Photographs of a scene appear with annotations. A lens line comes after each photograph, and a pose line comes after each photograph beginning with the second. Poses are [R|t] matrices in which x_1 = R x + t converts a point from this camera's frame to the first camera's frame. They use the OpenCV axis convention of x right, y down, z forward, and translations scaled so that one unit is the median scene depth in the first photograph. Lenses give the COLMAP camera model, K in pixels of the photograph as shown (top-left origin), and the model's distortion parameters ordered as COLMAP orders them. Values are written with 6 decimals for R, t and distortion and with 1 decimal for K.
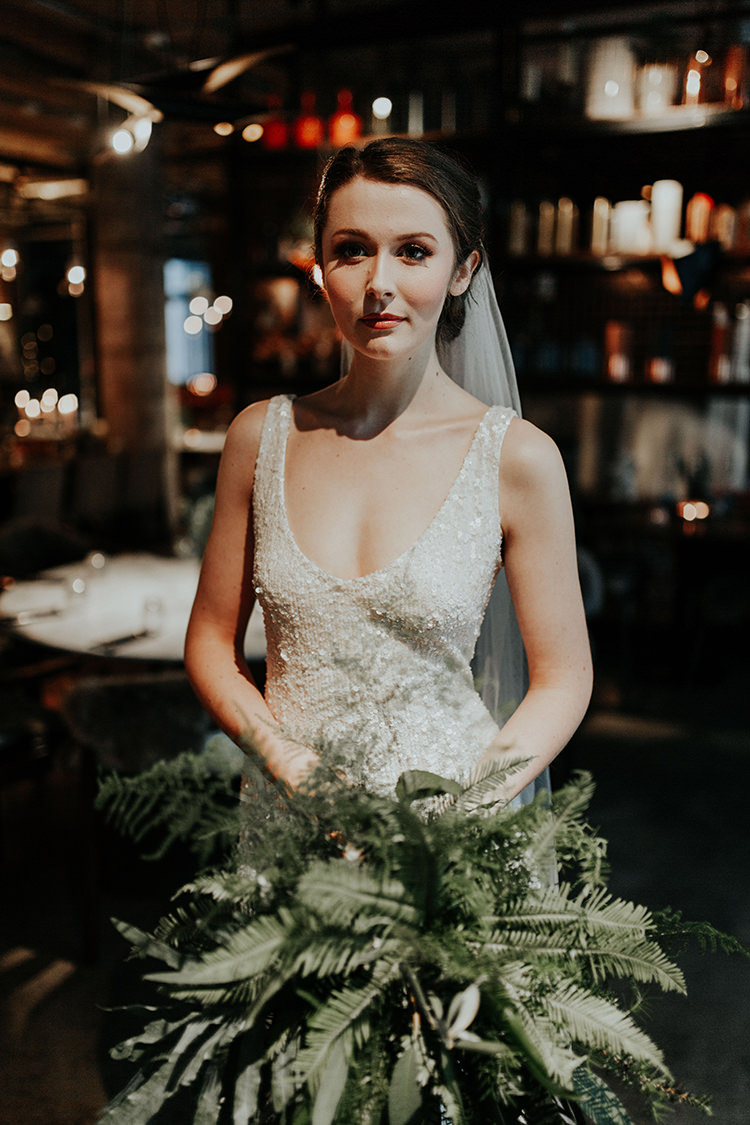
lens RADIAL K [[1088.2, 0, 375.0], [0, 1088.2, 562.5], [0, 0, 1]] dist [0.006205, 0.023598]
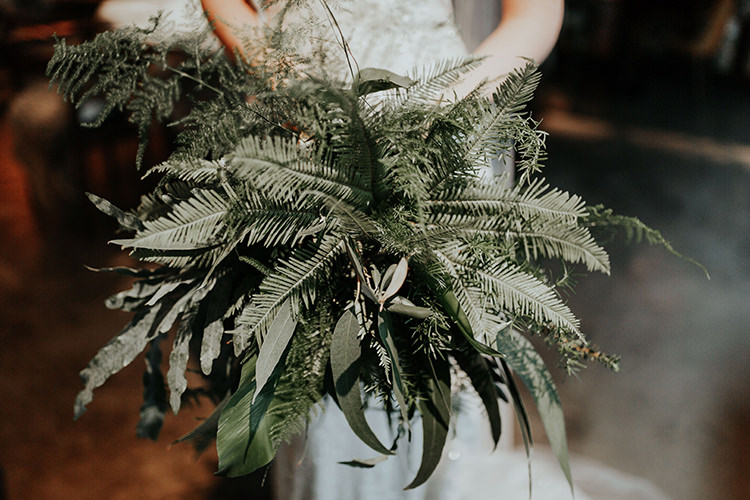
lens RADIAL K [[741.4, 0, 375.0], [0, 741.4, 250.0], [0, 0, 1]] dist [-0.050259, -0.000971]
pose [[0.997759, 0.030070, -0.059765, 0.095867], [-0.008278, 0.941929, 0.335710, 0.128763], [0.066389, -0.334463, 0.940068, 0.299332]]
